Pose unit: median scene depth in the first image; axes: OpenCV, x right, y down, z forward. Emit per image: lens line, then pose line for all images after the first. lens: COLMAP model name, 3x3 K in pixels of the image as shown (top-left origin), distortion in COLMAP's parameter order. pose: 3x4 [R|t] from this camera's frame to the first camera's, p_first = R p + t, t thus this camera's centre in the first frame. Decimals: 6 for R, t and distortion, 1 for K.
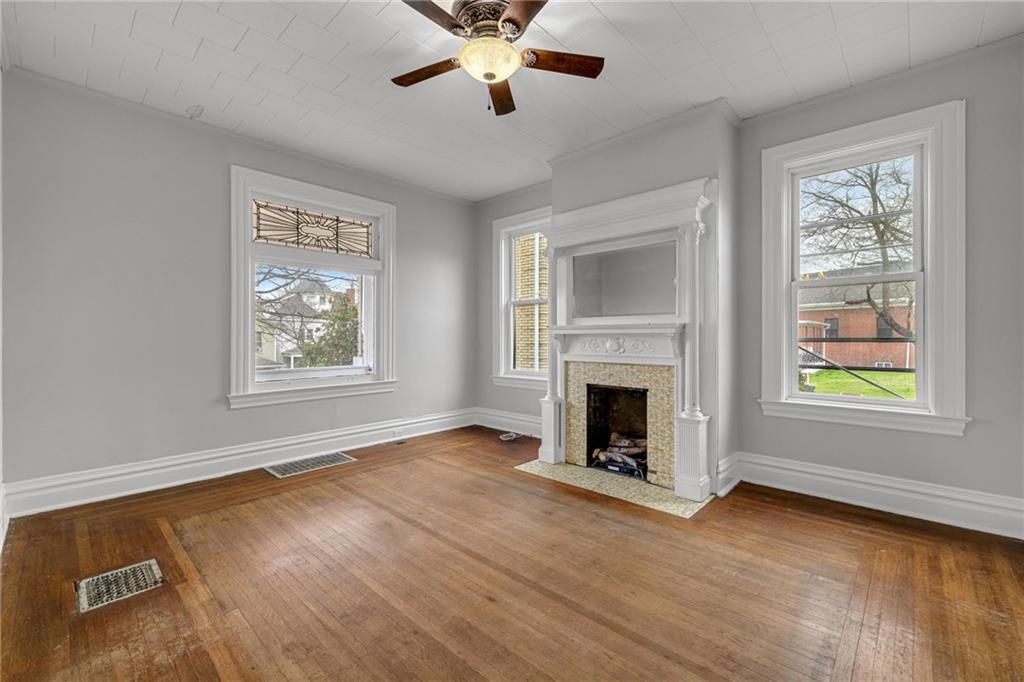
lens RADIAL K [[431.2, 0, 506.7], [0, 431.2, 334.0], [0, 0, 1]] dist [0.001004, -0.000142]
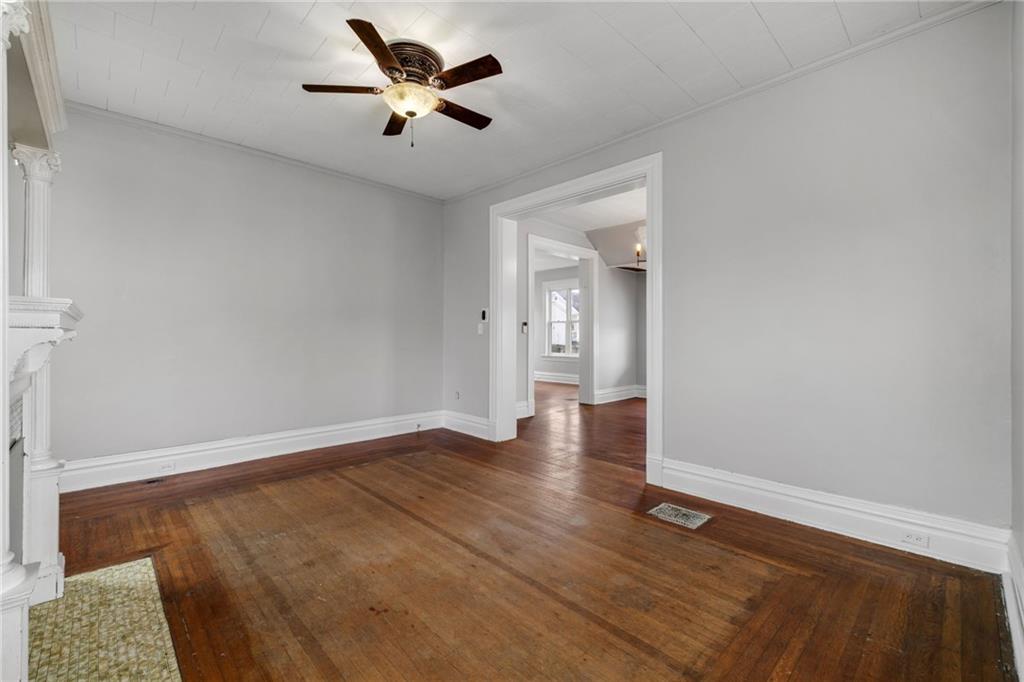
lens RADIAL K [[435.7, 0, 511.6], [0, 435.7, 334.4], [0, 0, 1]] dist [0.001623, 0.000260]
pose [[-0.999077, -0.003258, 0.042823, -0.228138], [-0.003735, 0.999932, -0.011059, 0.007274], [-0.042784, -0.011209, -0.999021, 1.348762]]
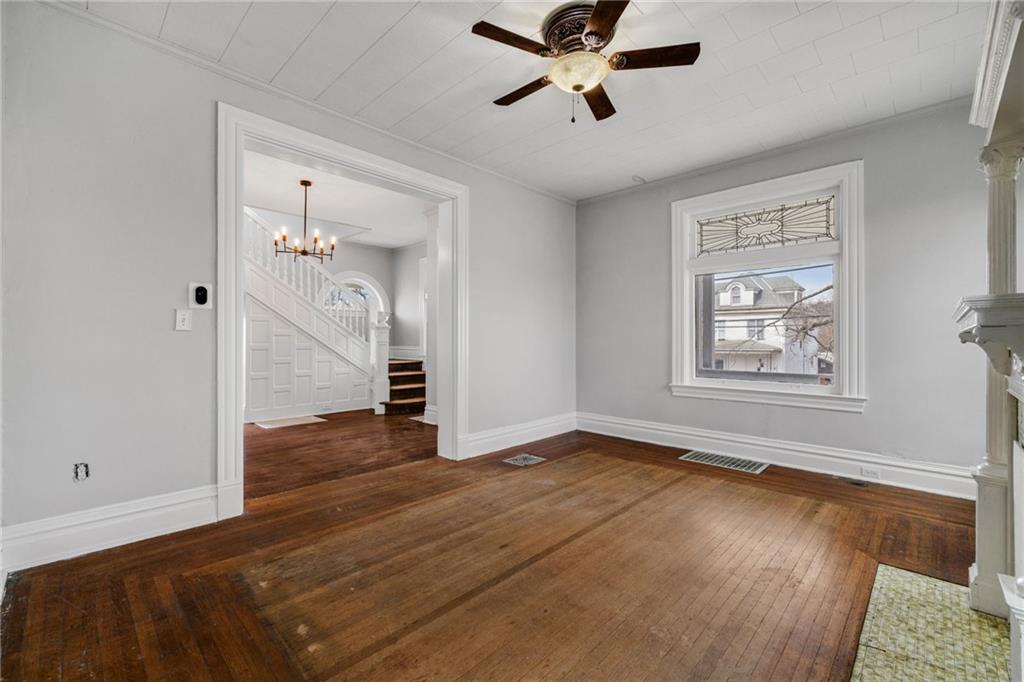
lens RADIAL K [[431.2, 0, 506.7], [0, 431.2, 334.0], [0, 0, 1]] dist [0.001004, -0.000142]
pose [[-0.014008, -0.011118, -0.999840, 0.623858], [0.002978, 0.999933, -0.011161, 0.006904], [0.999897, -0.003134, -0.013973, 0.524551]]
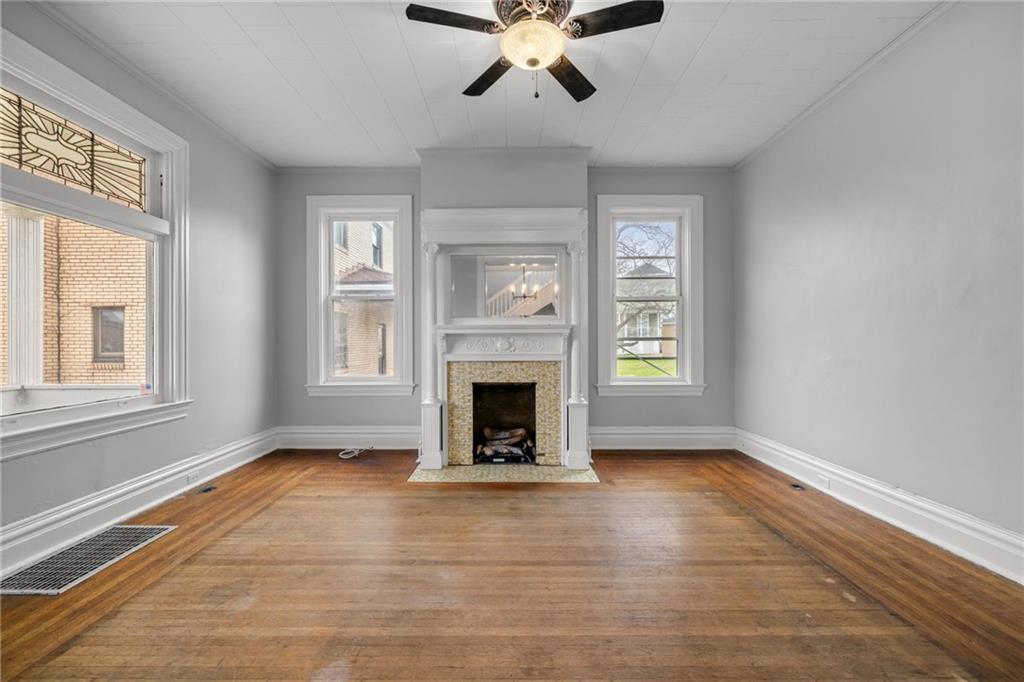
lens RADIAL K [[430.9, 0, 505.6], [0, 430.9, 341.1], [0, 0, 1]] dist [0.000670, 0.000126]
pose [[0.729049, -0.001561, 0.684459, -0.464826], [-0.001980, 0.999988, 0.004389, 0.012855], [-0.684458, -0.004555, 0.729038, 0.212297]]
